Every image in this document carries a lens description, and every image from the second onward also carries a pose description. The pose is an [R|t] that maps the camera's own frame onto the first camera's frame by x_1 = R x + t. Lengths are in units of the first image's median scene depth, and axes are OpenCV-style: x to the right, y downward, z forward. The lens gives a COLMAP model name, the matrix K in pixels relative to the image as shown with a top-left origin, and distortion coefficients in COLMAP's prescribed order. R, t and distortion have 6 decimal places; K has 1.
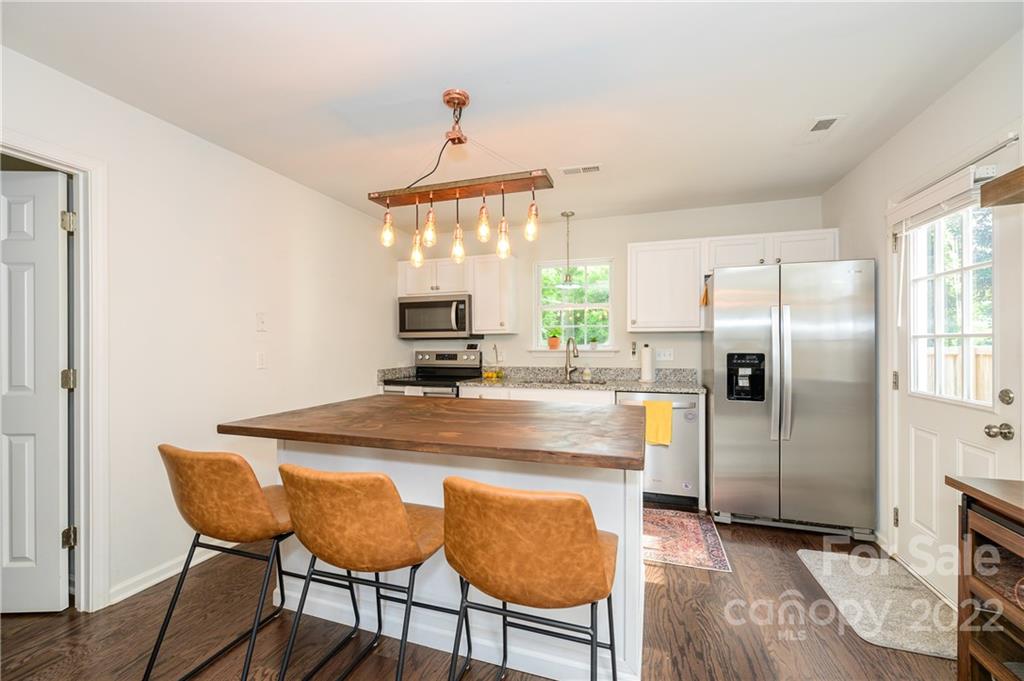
lens RADIAL K [[405.2, 0, 515.3], [0, 405.2, 339.8], [0, 0, 1]] dist [-0.000736, -0.000194]
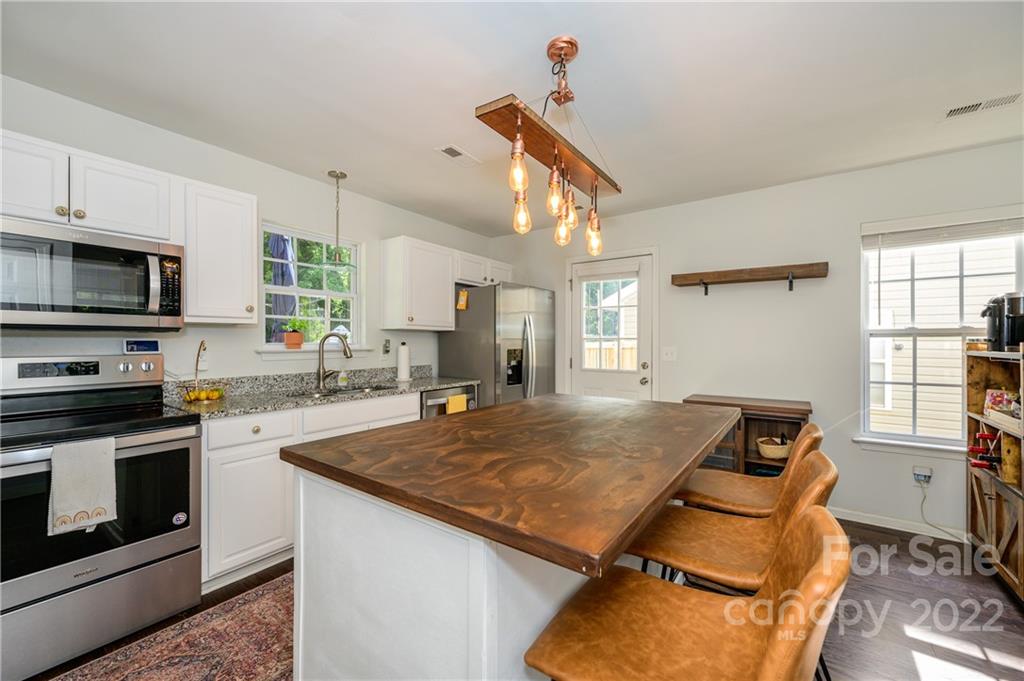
lens RADIAL K [[405.2, 0, 515.3], [0, 405.2, 339.8], [0, 0, 1]] dist [-0.000736, -0.000194]
pose [[0.293827, 0.008716, 0.955819, -0.520808], [-0.012761, 0.999905, -0.005195, 0.006838], [-0.955773, -0.010671, 0.293911, 0.450854]]
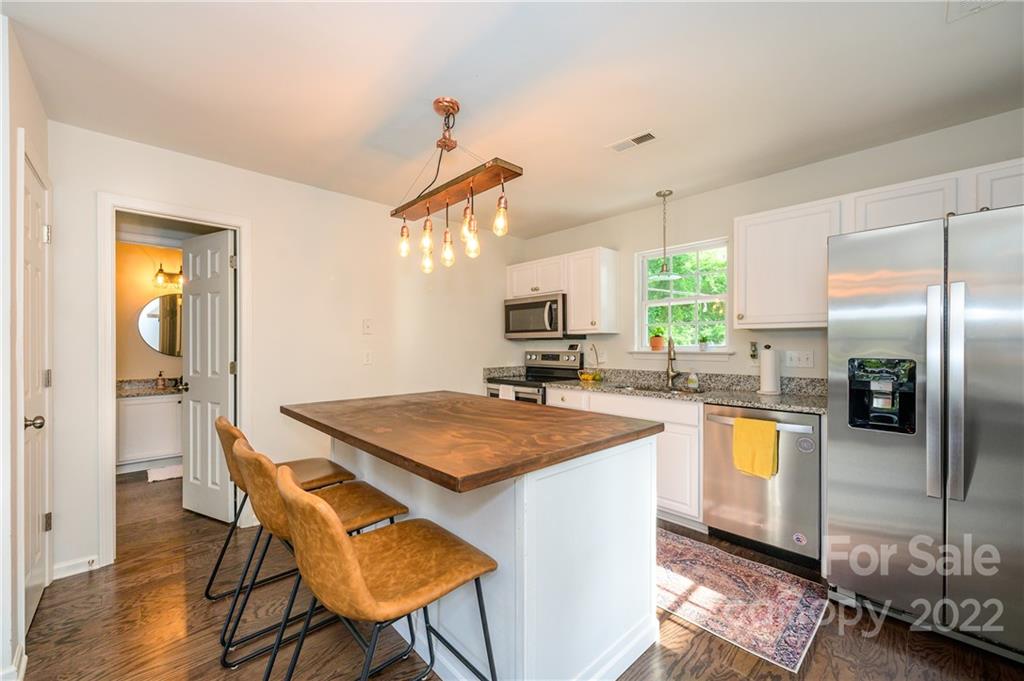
lens RADIAL K [[405.2, 0, 515.3], [0, 405.2, 339.8], [0, 0, 1]] dist [-0.000736, -0.000194]
pose [[0.878601, -0.004373, -0.477536, 0.266338], [0.004511, 0.999989, -0.000859, -0.000469], [0.477535, -0.001399, 0.878612, 0.095297]]
